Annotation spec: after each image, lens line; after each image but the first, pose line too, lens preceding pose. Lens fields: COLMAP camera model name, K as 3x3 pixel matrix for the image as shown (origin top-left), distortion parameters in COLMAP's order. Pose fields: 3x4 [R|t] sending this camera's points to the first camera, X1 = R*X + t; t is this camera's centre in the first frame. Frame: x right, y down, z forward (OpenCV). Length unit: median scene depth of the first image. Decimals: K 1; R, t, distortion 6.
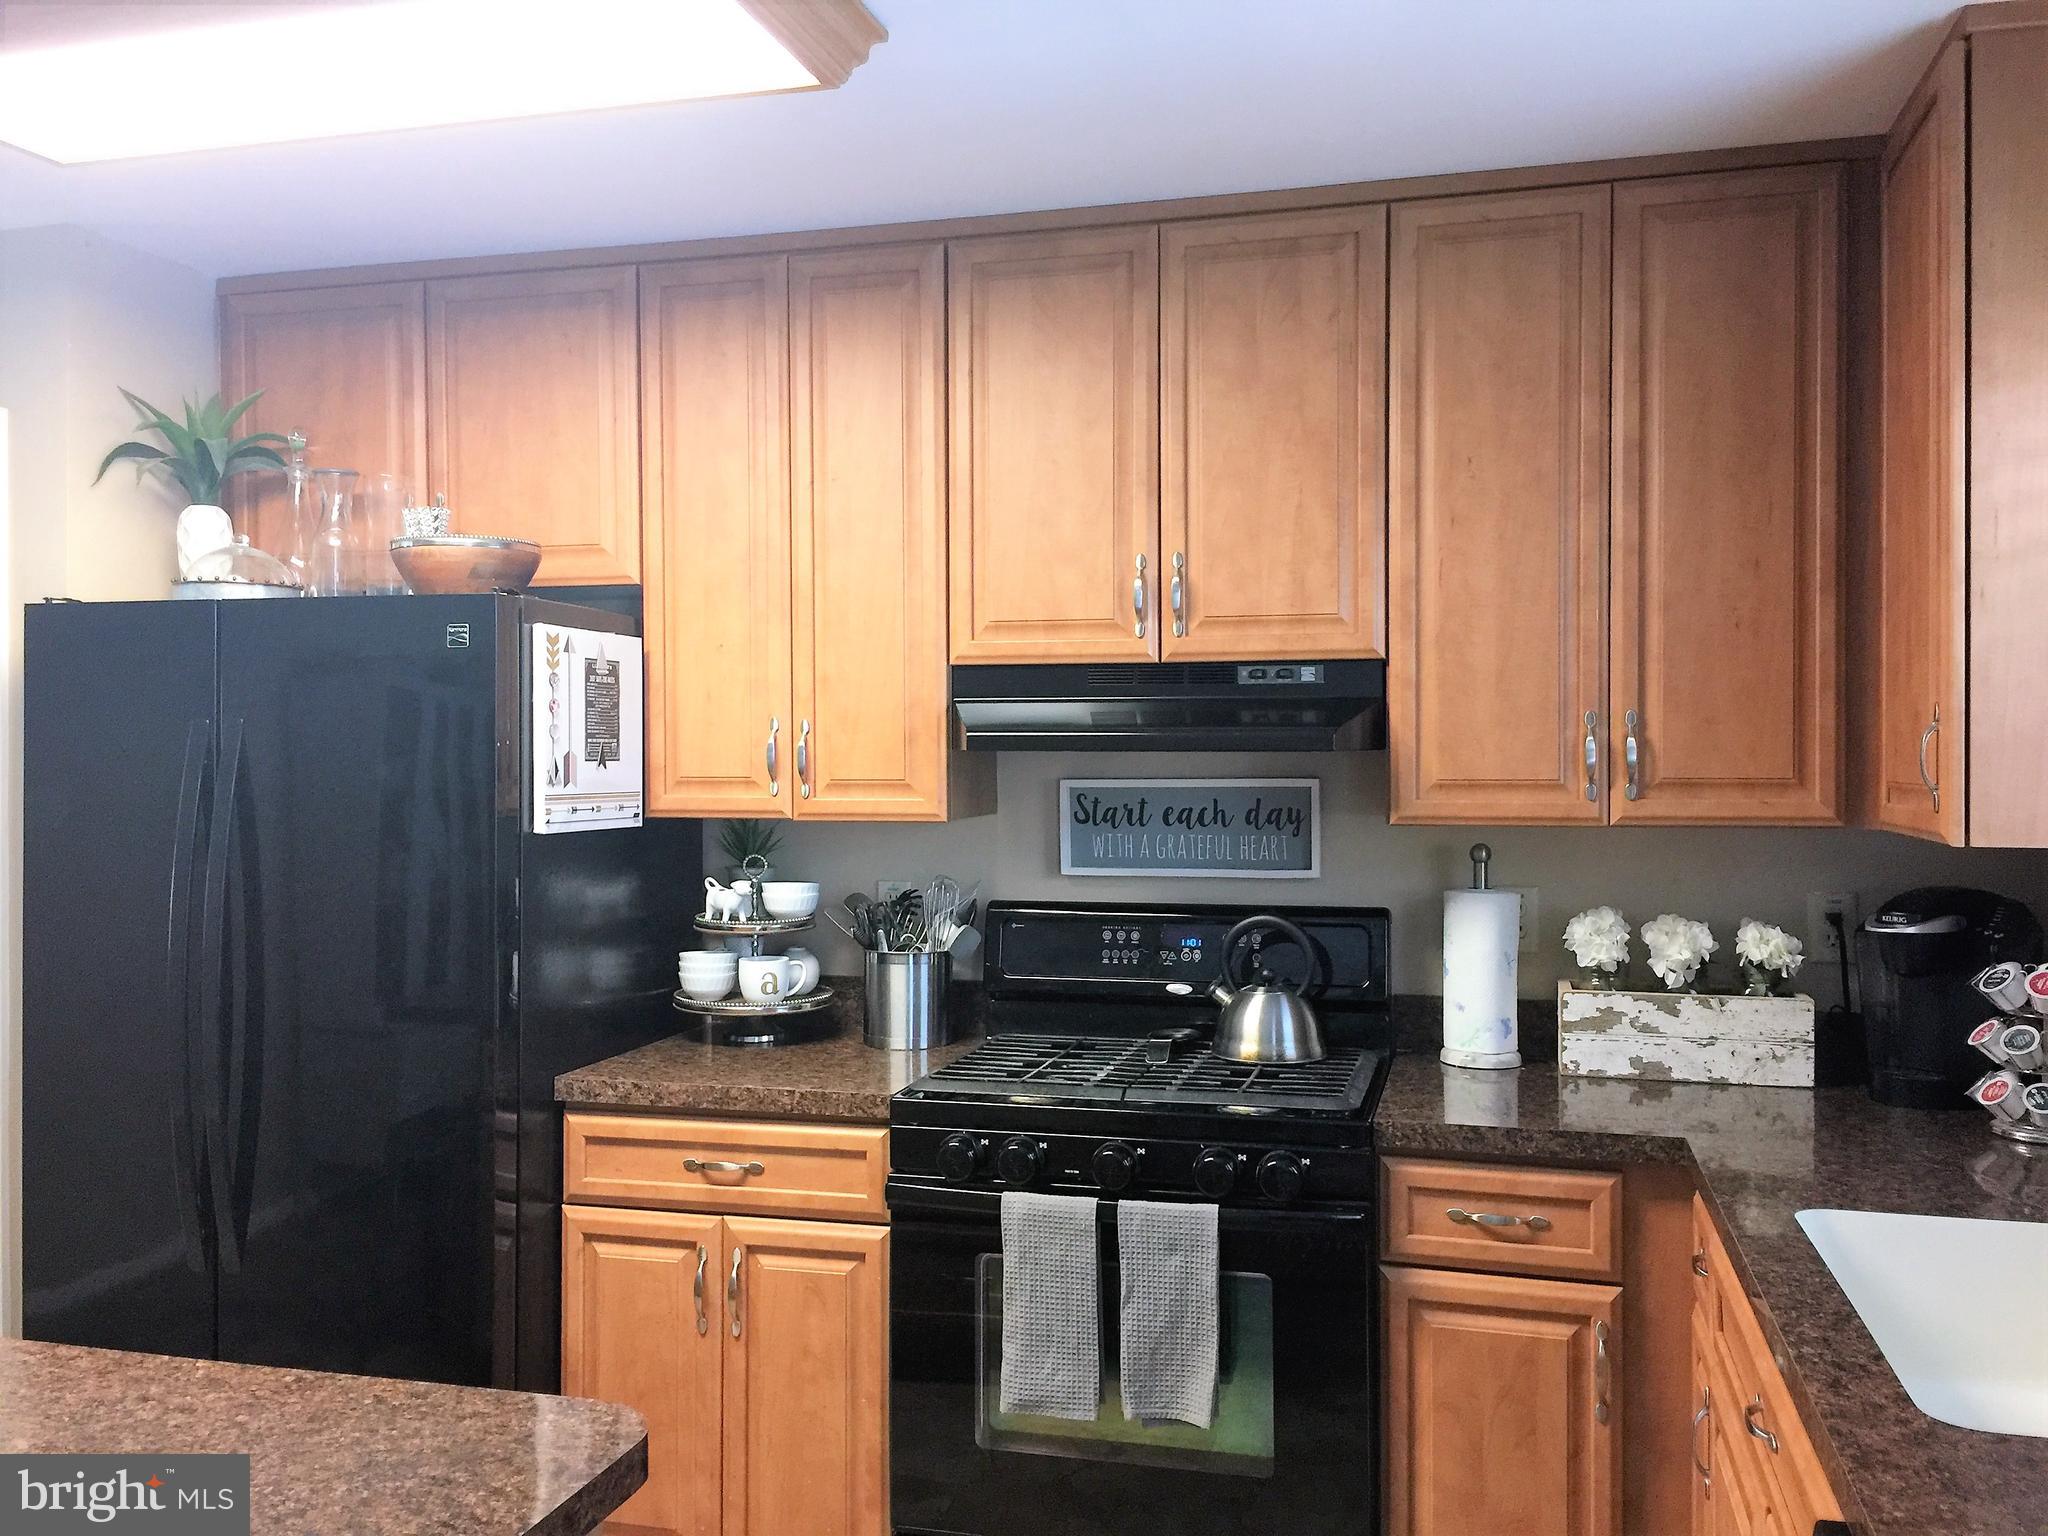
lens RADIAL K [[1771.6, 0, 1024.3], [0, 1771.6, 764.9], [0, 0, 1]] dist [0.079328, -0.098357]
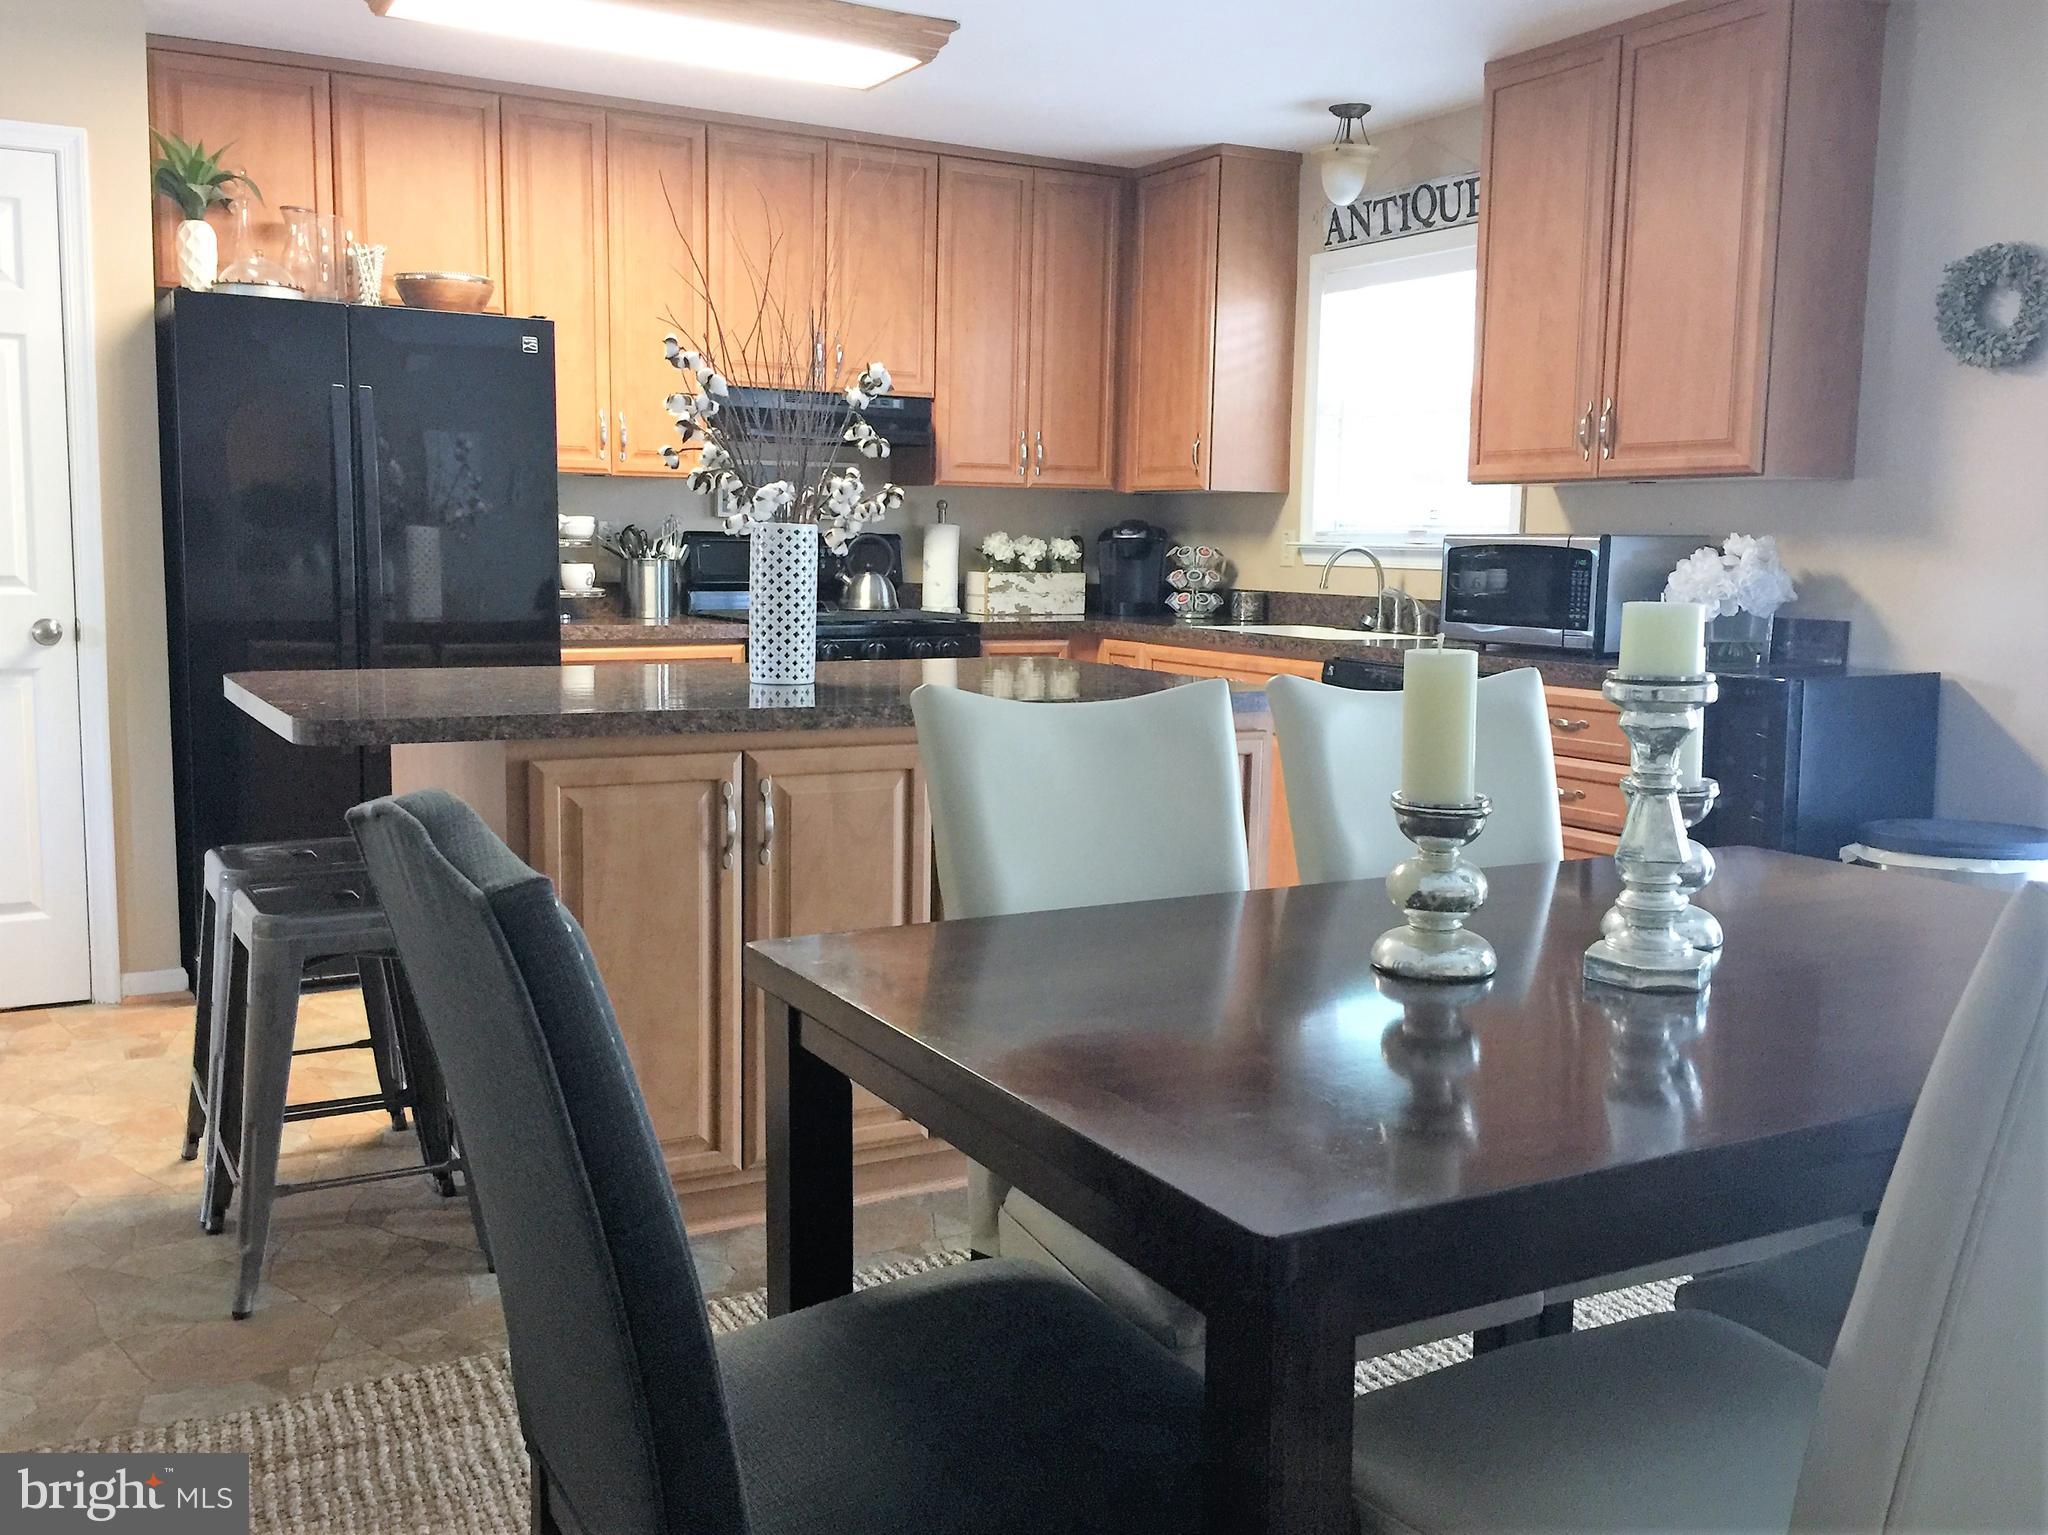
lens RADIAL K [[1771.6, 0, 1016.4], [0, 1771.6, 769.8], [0, 0, 1]] dist [0.079328, -0.098357]
pose [[0.715473, -0.078978, 0.694162, -1.103119], [-0.010958, 0.992199, 0.124182, 0.099691], [-0.698554, -0.096456, 0.709026, -0.474653]]
